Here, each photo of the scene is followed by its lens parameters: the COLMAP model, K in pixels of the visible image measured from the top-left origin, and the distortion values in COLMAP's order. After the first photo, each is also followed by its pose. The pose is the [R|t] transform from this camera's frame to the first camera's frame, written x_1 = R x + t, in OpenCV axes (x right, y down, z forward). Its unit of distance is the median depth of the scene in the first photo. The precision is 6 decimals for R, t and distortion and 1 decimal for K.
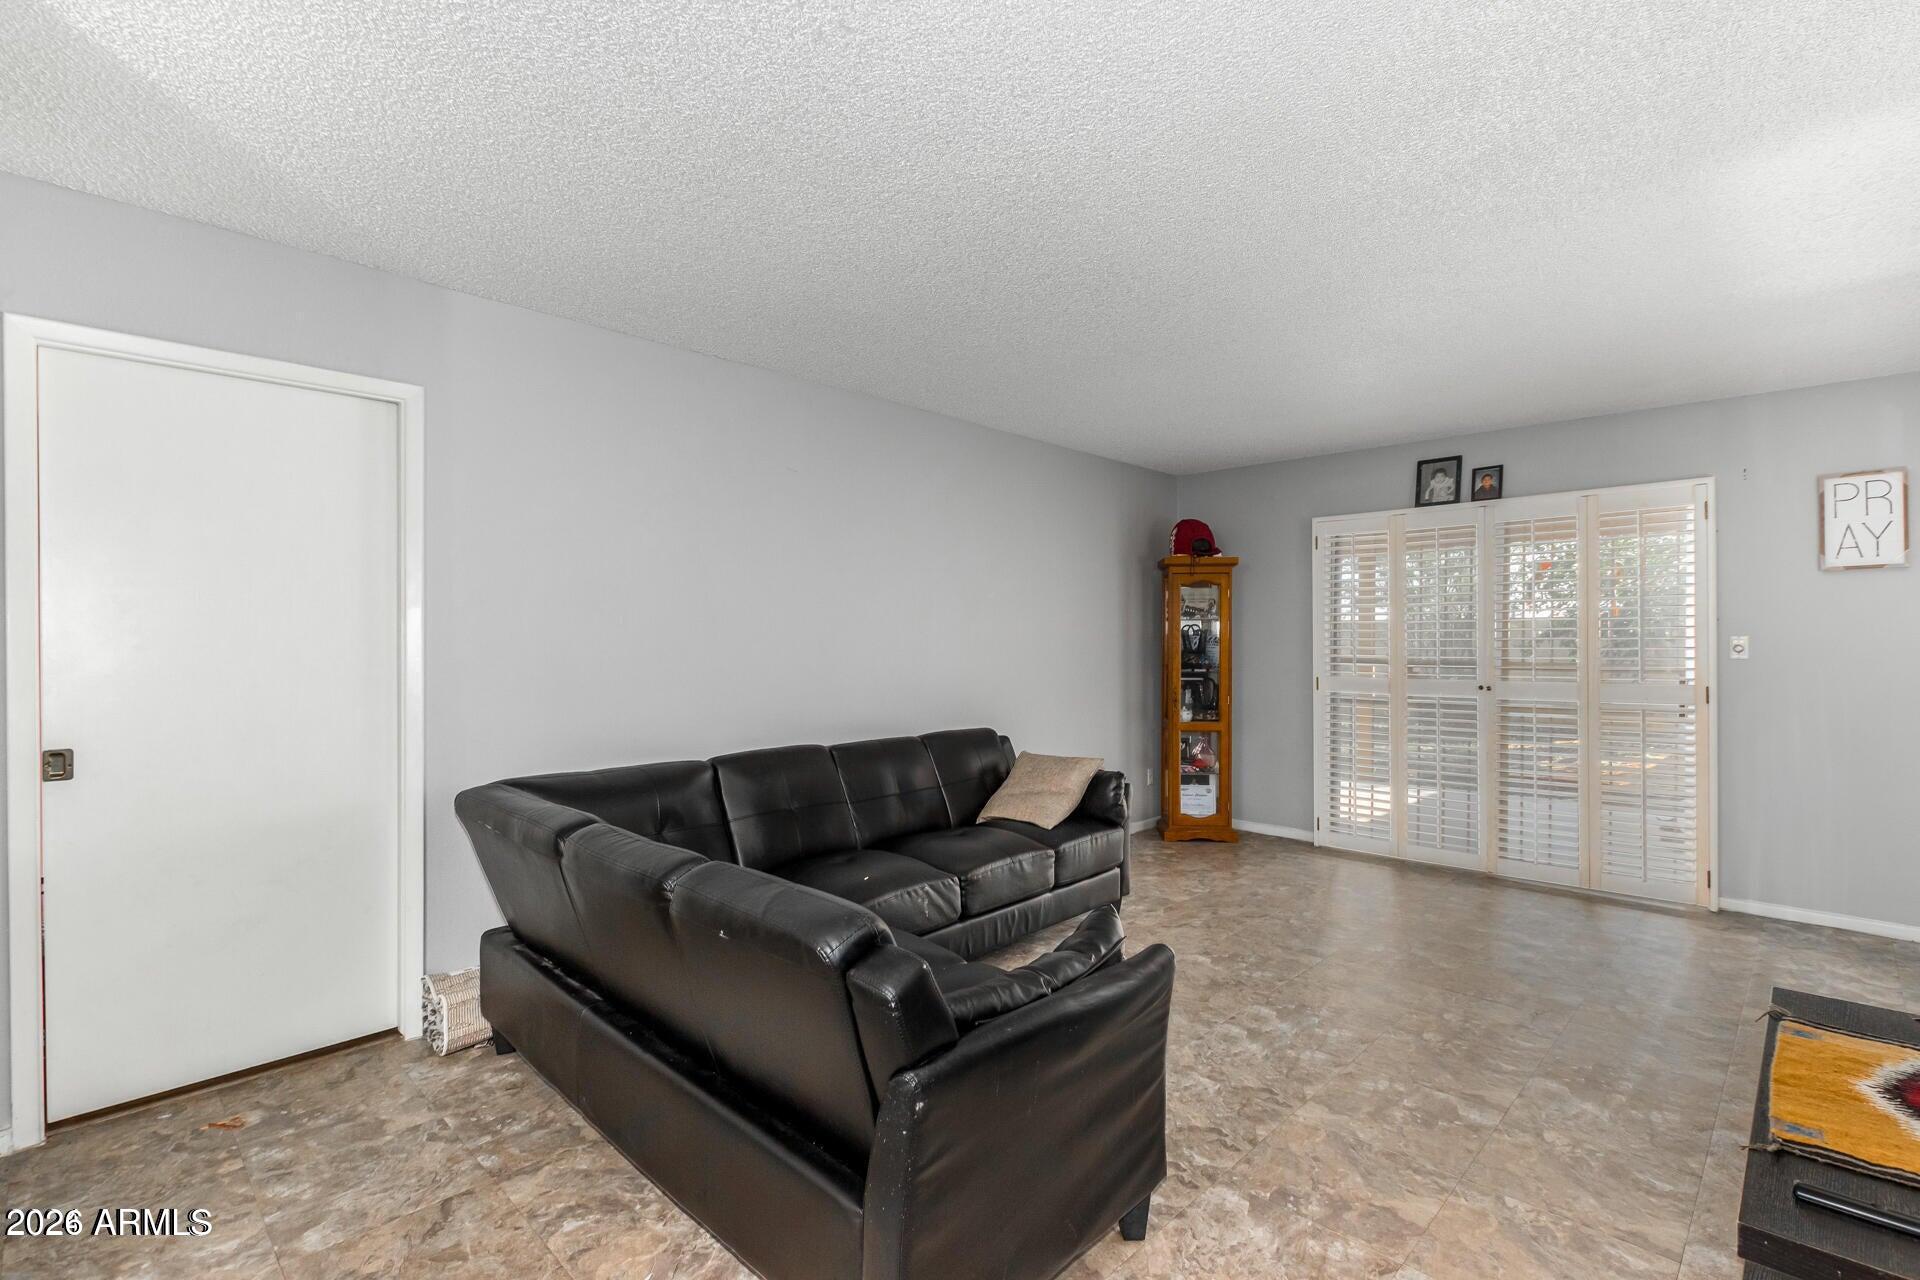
lens RADIAL K [[880.7, 0, 960.3], [0, 880.7, 640.4], [0, 0, 1]] dist [0.001728, 0.000055]
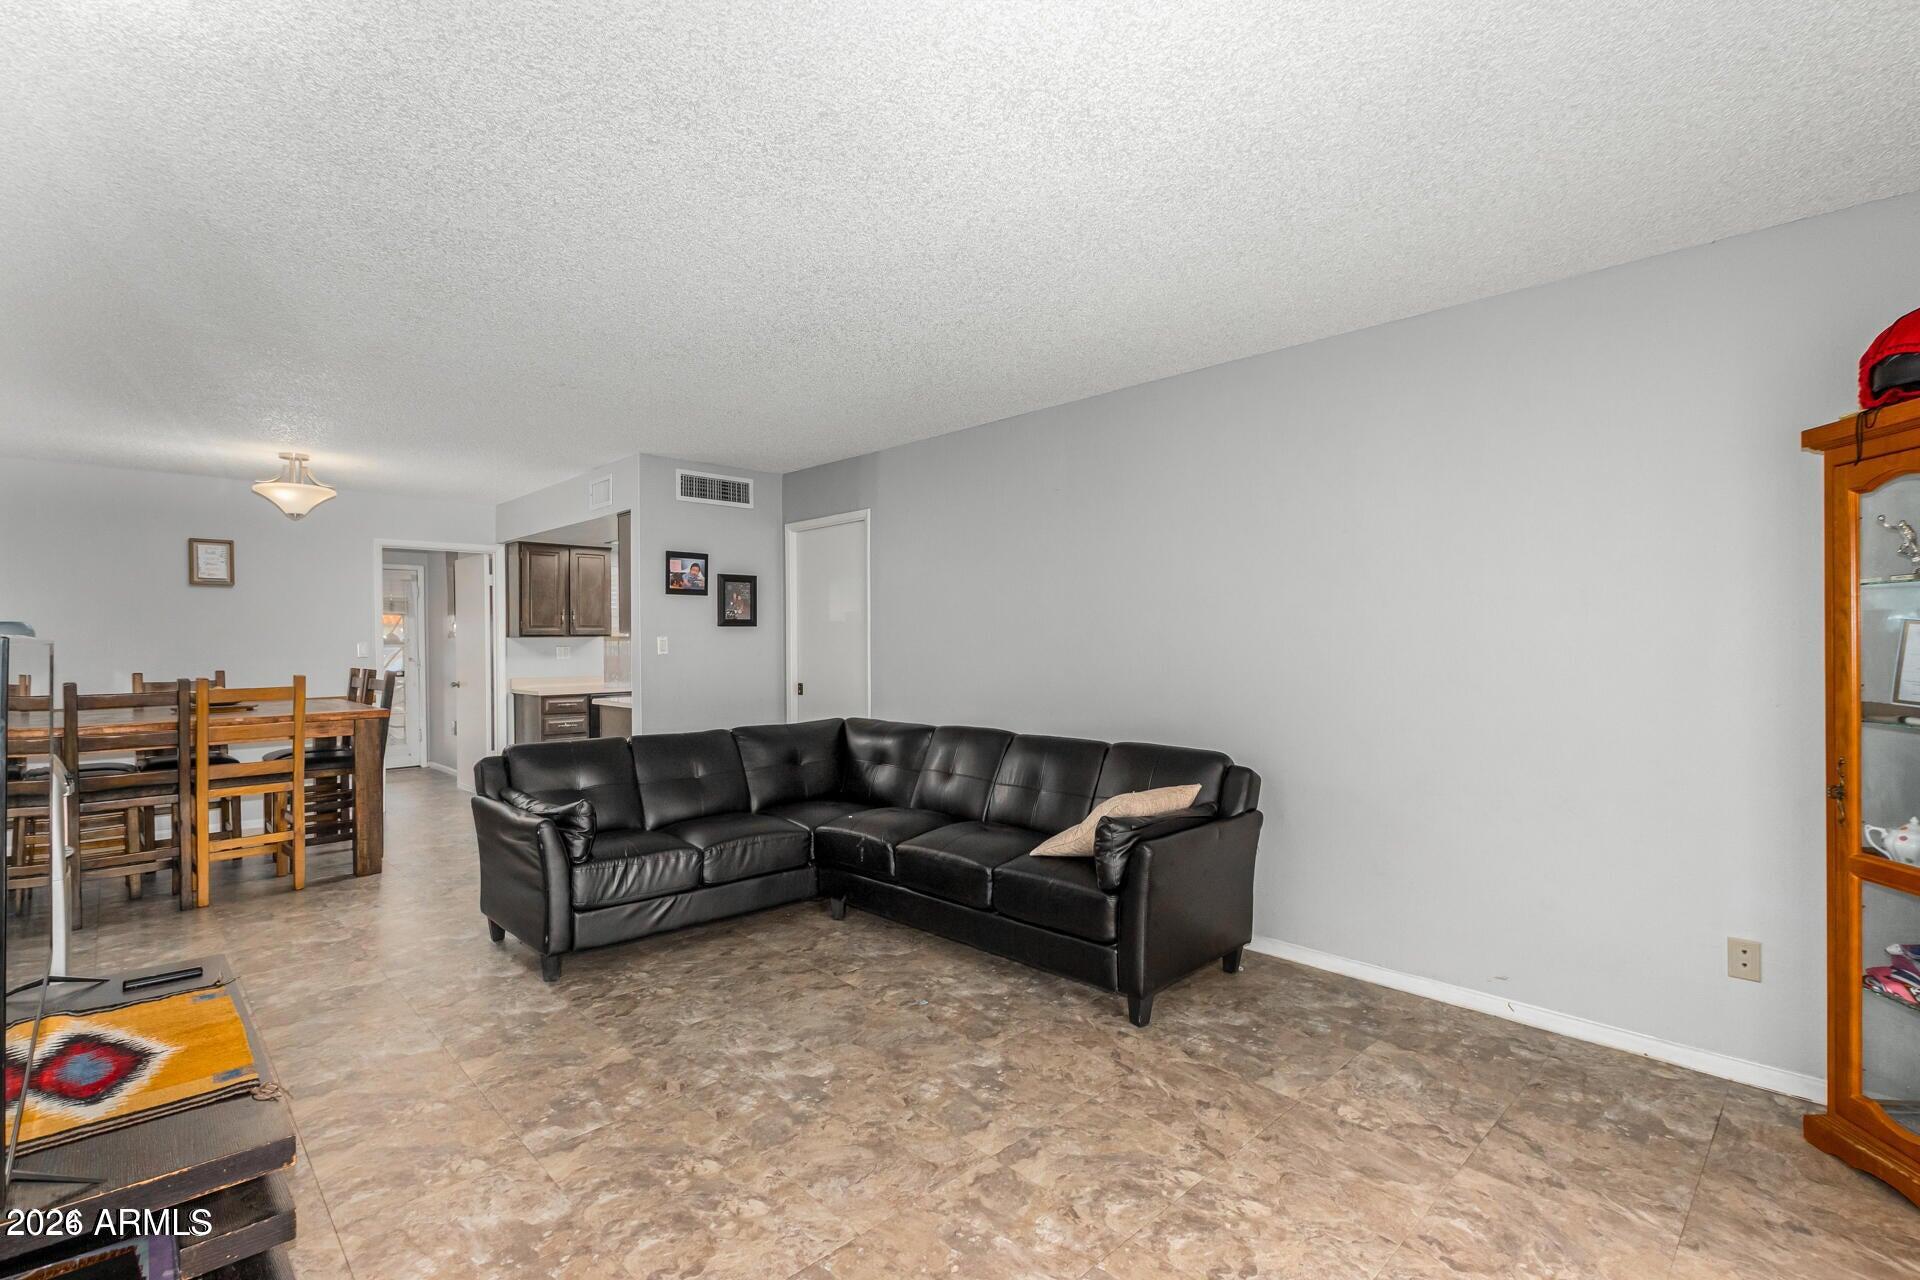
lens RADIAL K [[880.7, 0, 960.4], [0, 880.7, 642.3], [0, 0, 1]] dist [0.001728, 0.000055]
pose [[-0.024649, 0.001761, -0.999695, 1.419106], [-0.001275, 0.999998, 0.001793, -0.002815], [0.999695, 0.001319, -0.024647, 1.363574]]
